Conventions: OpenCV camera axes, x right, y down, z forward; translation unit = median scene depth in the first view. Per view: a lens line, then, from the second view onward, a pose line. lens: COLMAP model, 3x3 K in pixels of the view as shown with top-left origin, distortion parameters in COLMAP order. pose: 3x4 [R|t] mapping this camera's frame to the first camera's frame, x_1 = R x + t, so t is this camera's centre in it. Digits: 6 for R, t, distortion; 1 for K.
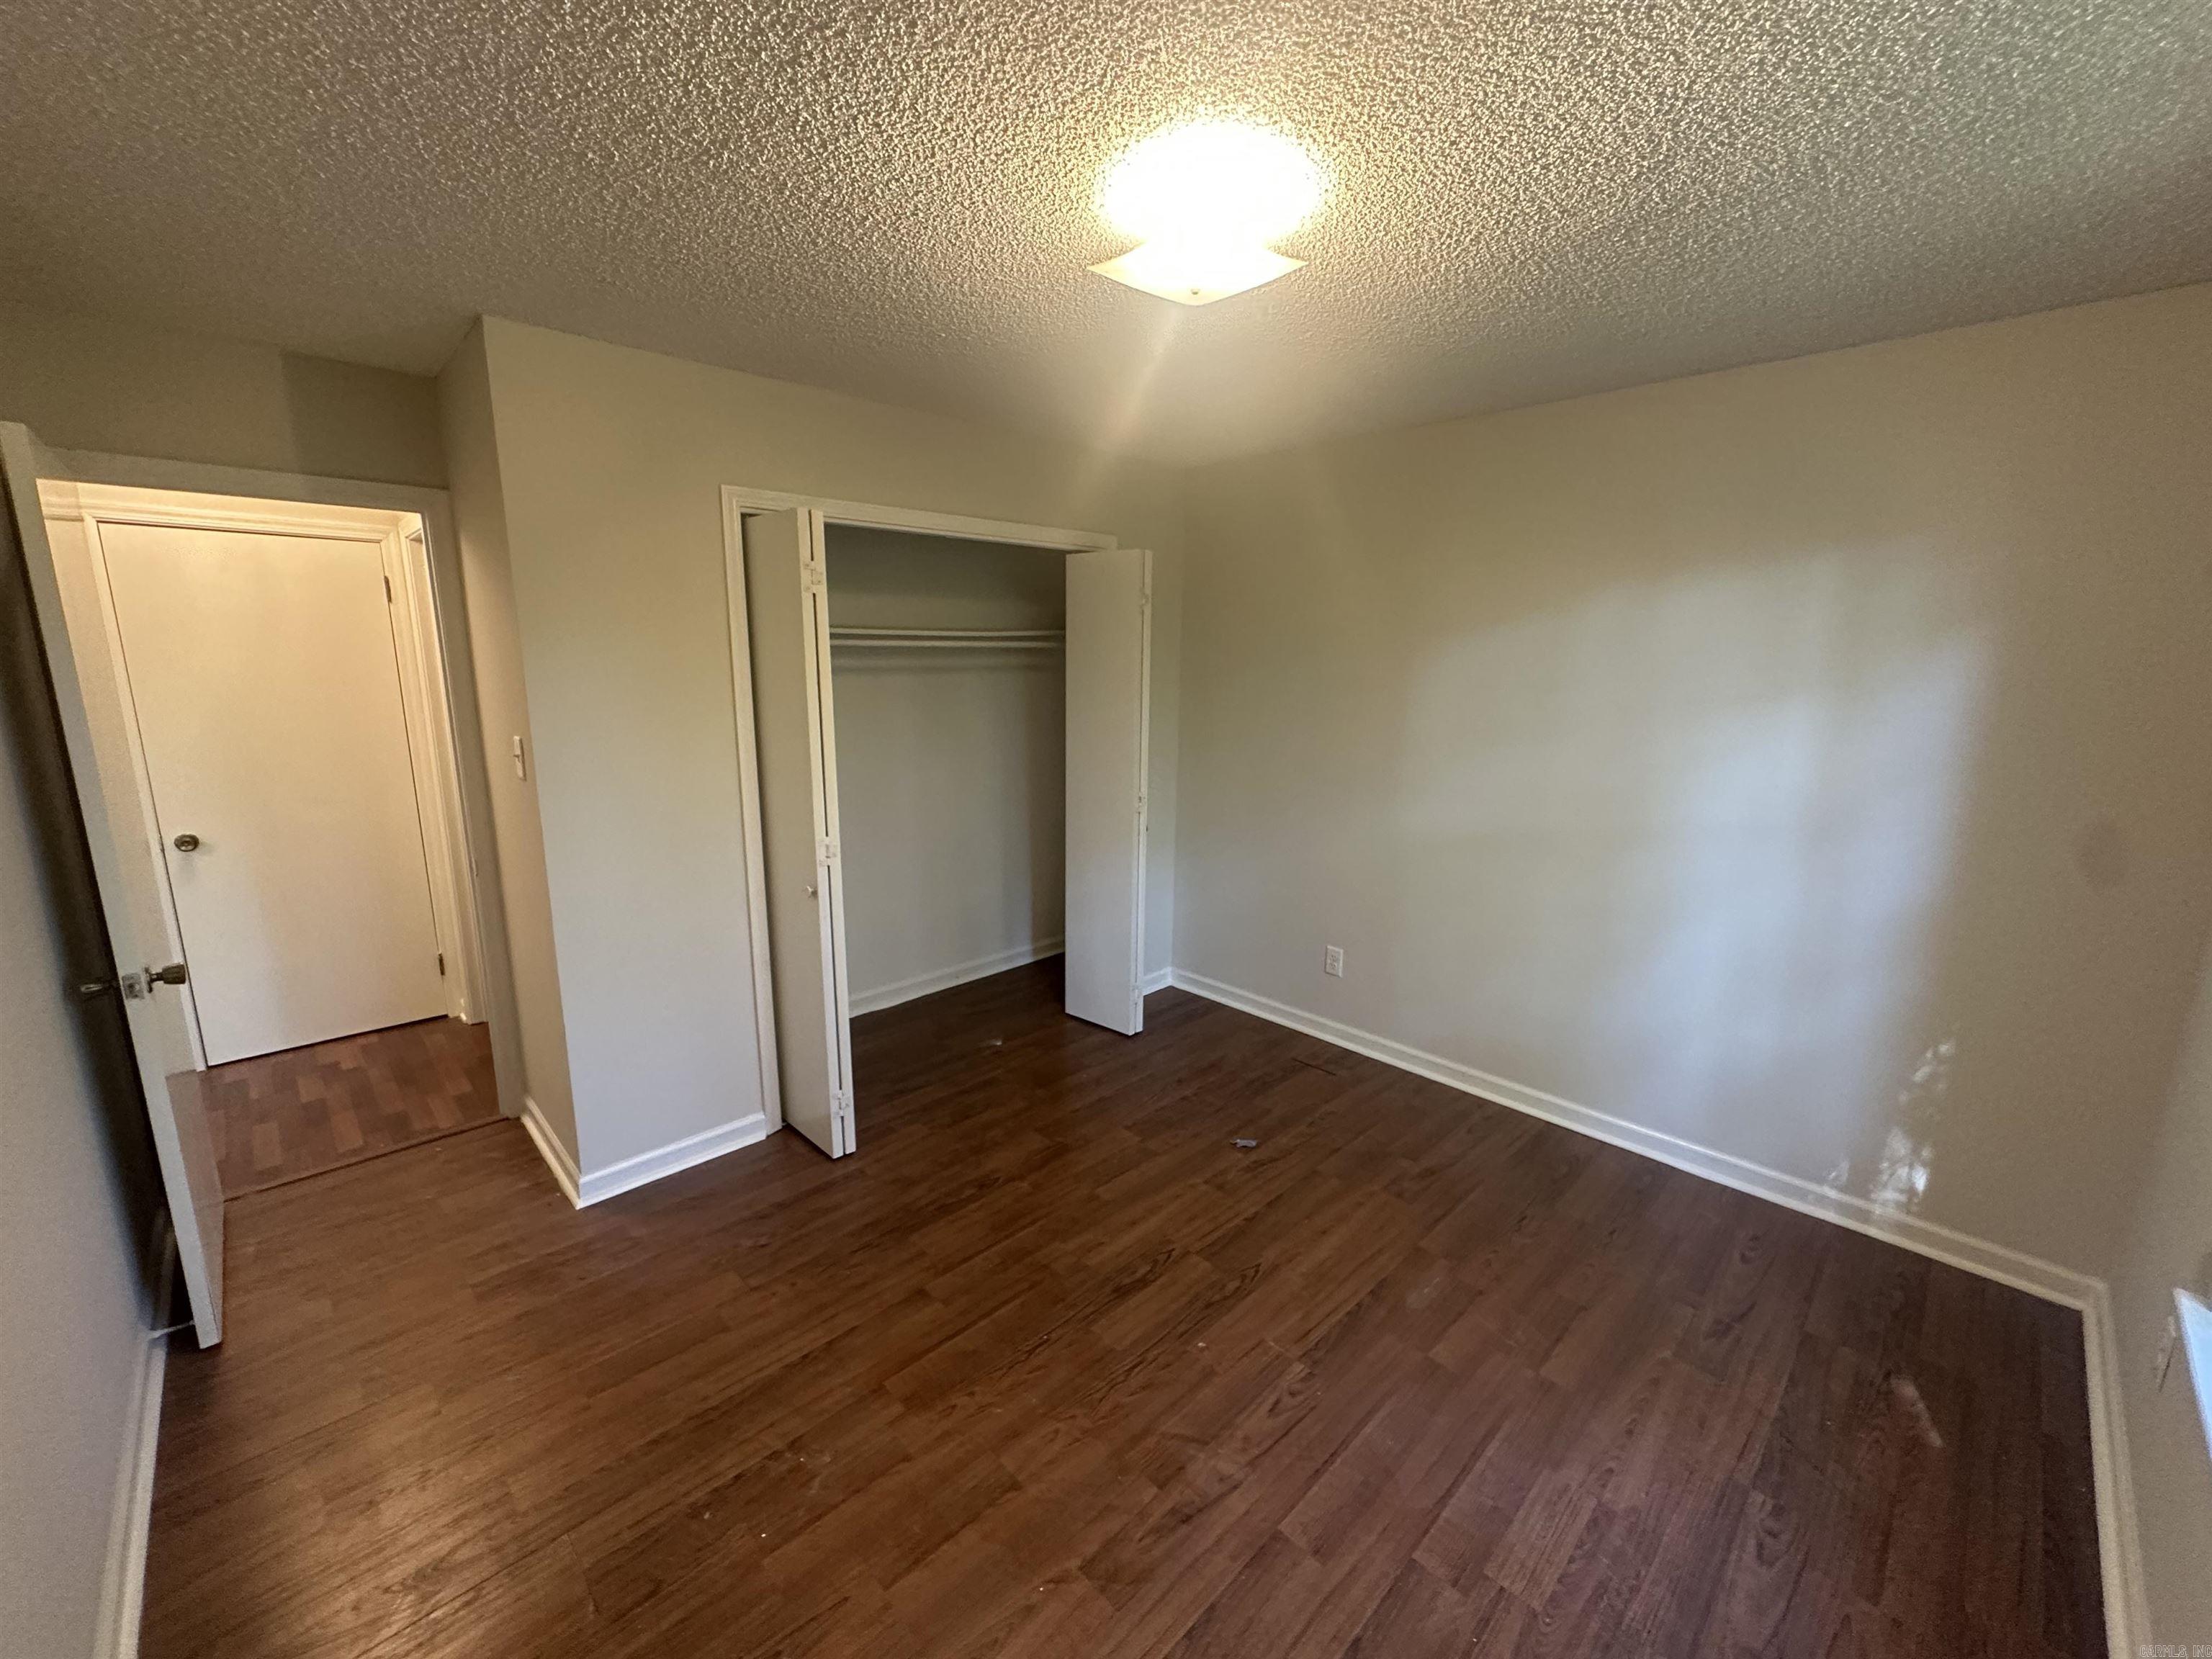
lens RADIAL K [[884.6, 0, 1106.0], [0, 884.6, 829.5], [0, 0, 1]] dist [-0.006312, 0.000555]
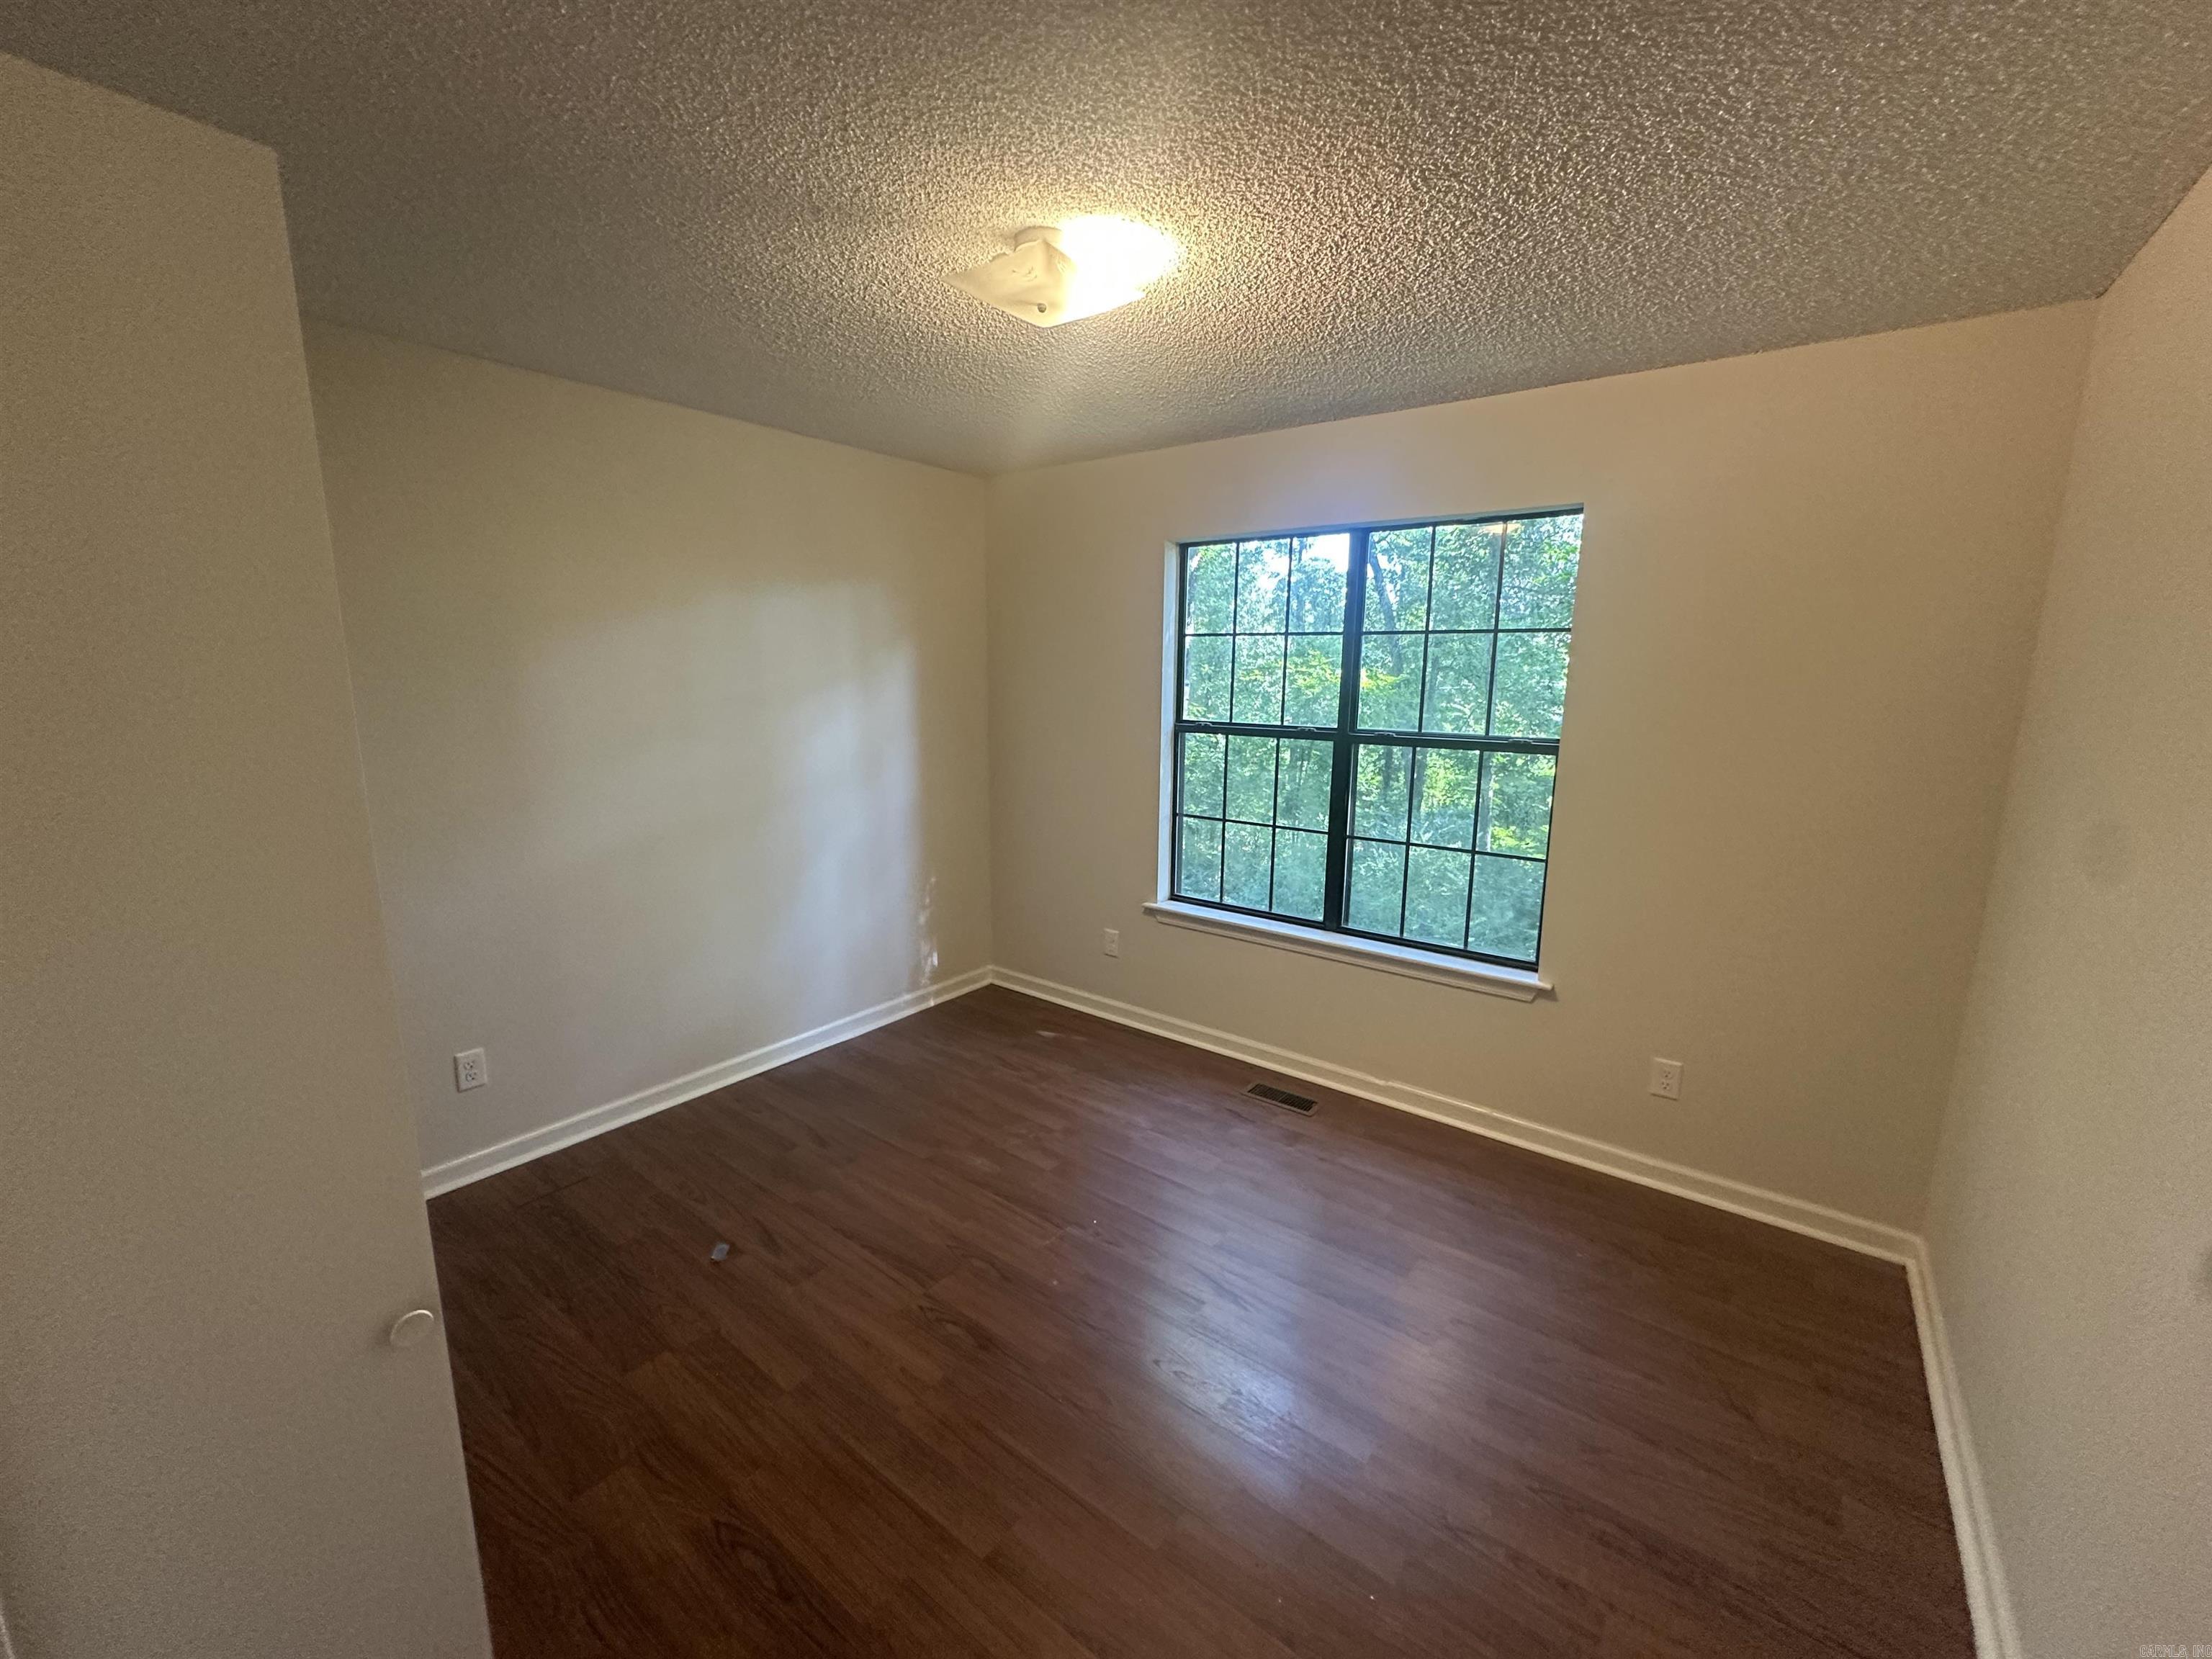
lens RADIAL K [[884.6, 0, 1106.0], [0, 884.6, 829.5], [0, 0, 1]] dist [-0.006312, 0.000555]
pose [[-0.144949, -0.189411, 0.971140, -0.824039], [0.183027, 0.959434, 0.214446, -0.169938], [-0.972364, 0.208829, -0.104402, 0.904993]]
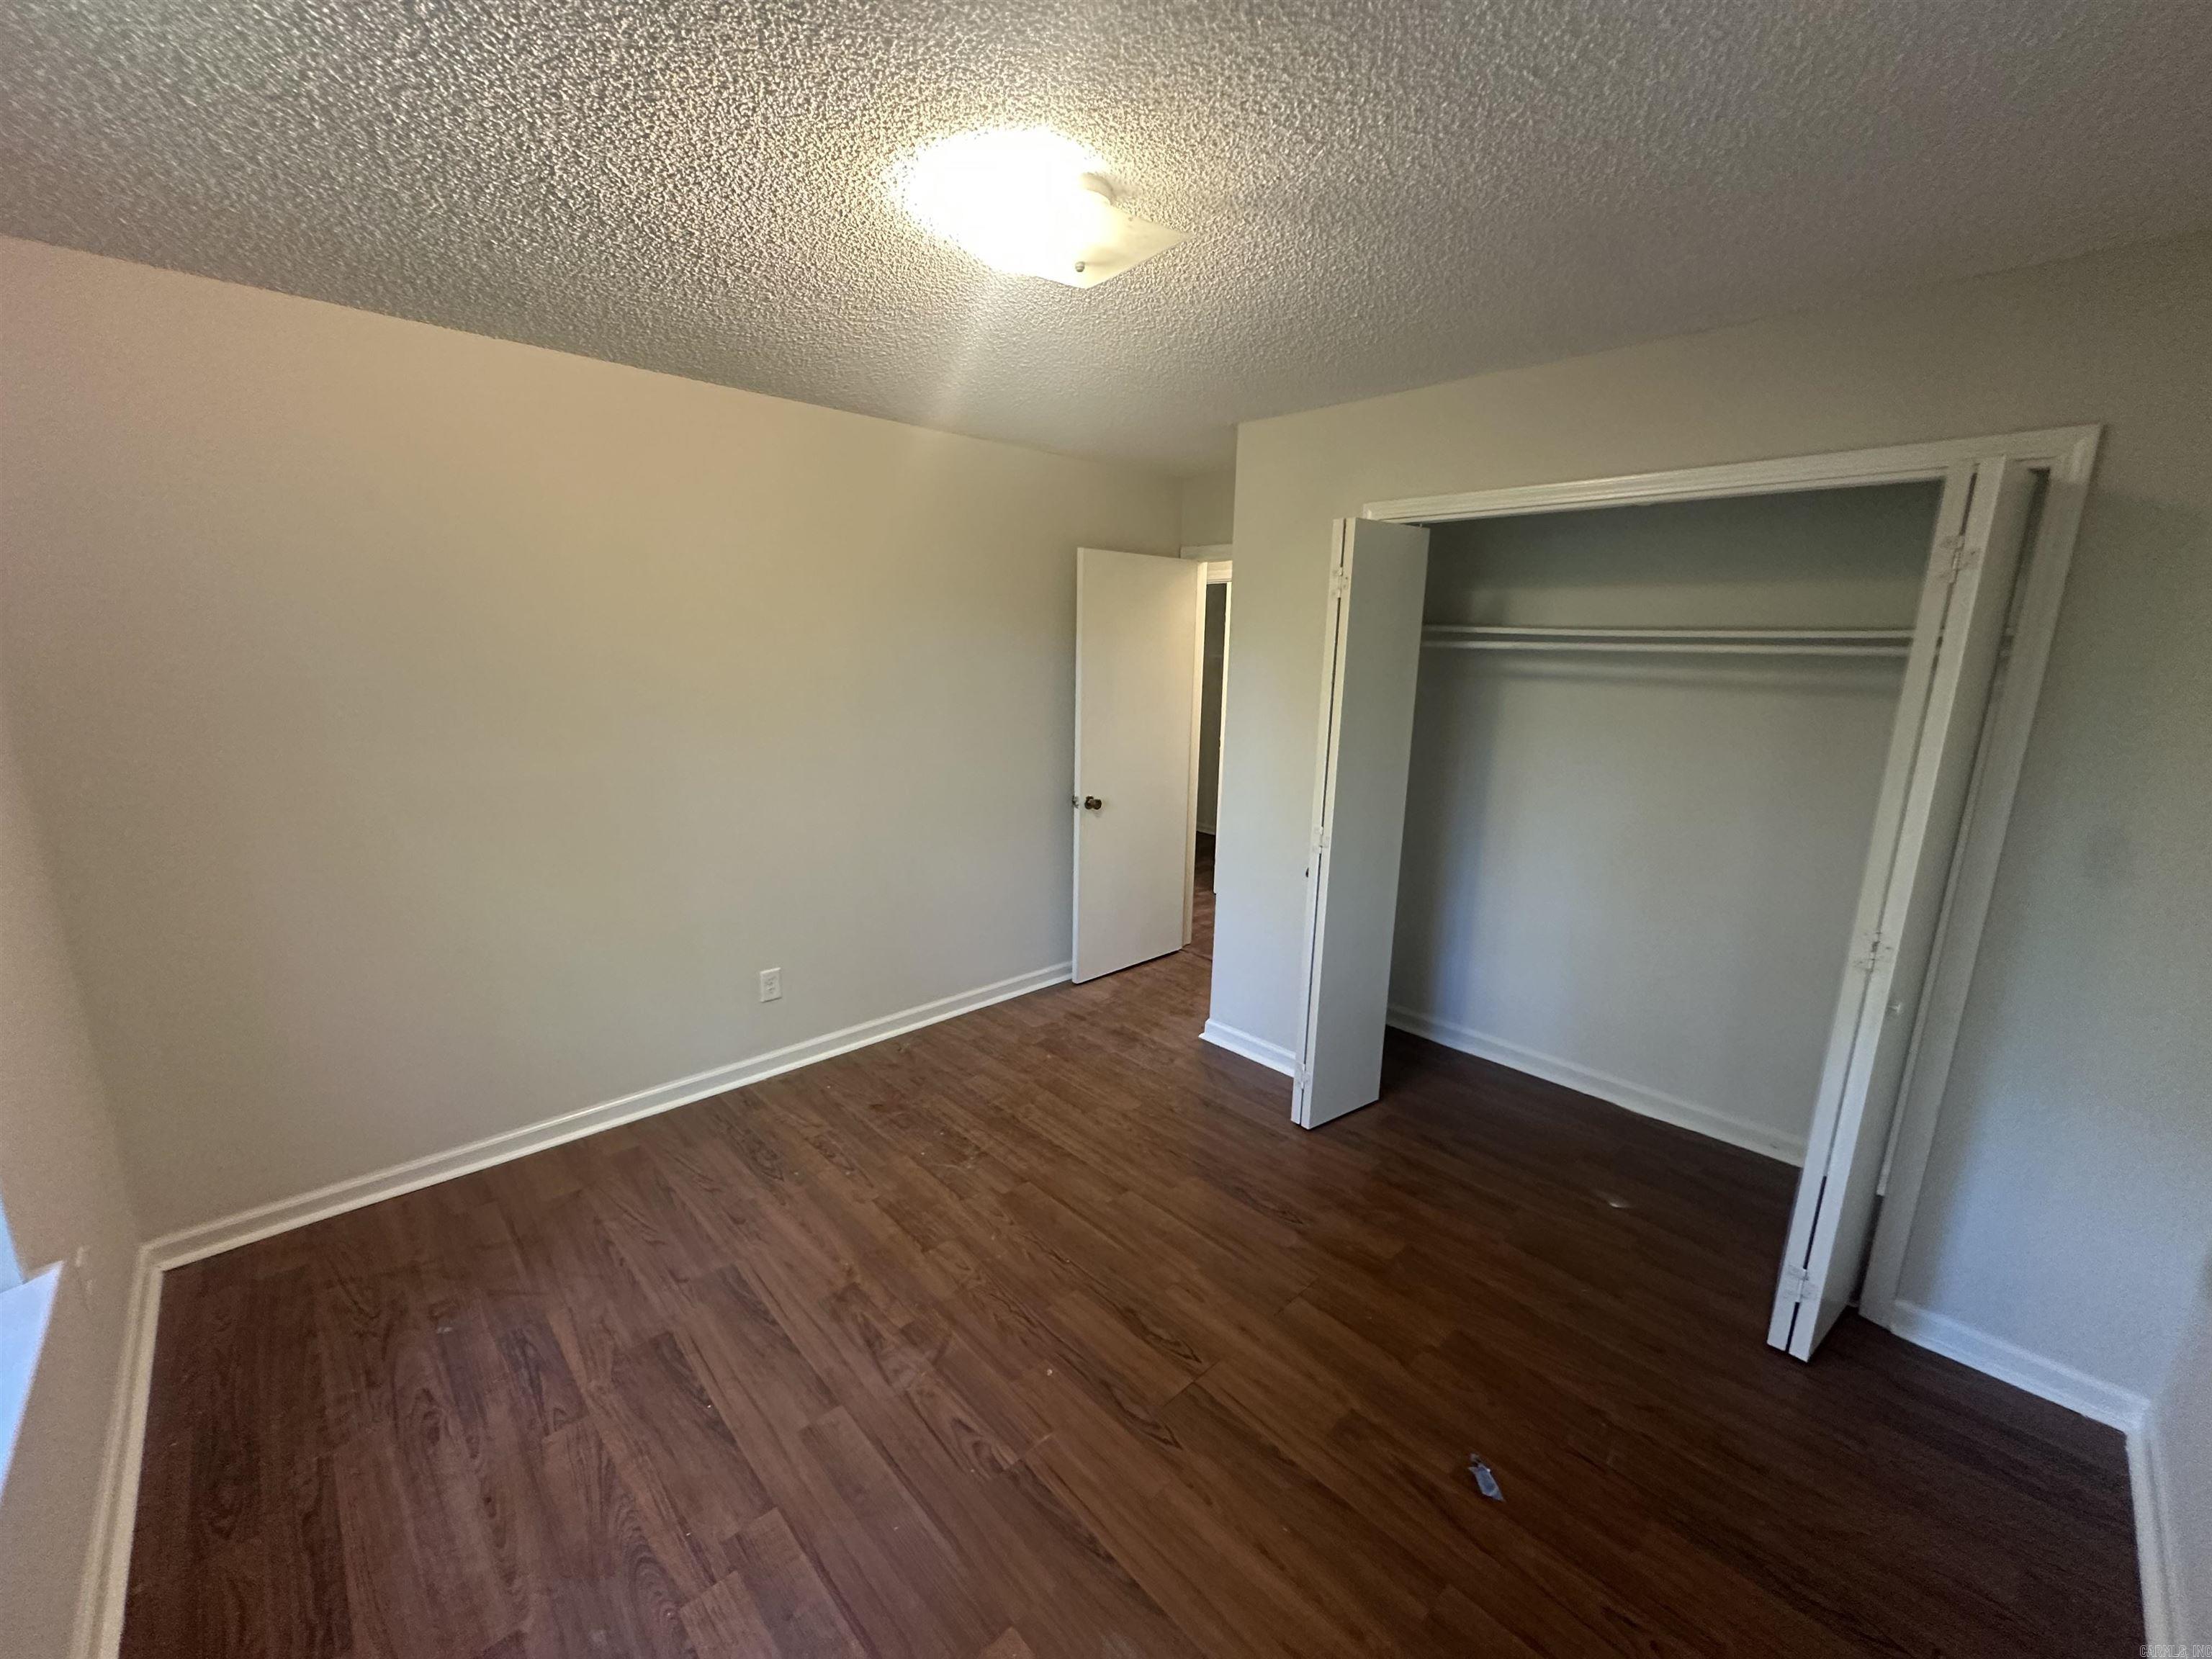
lens RADIAL K [[884.6, 0, 1106.0], [0, 884.6, 829.5], [0, 0, 1]] dist [-0.006312, 0.000555]
pose [[-0.009747, 0.199106, -0.979929, 0.895776], [-0.214598, 0.956726, 0.196526, -0.173783], [0.976654, 0.212207, 0.033403, 0.872104]]
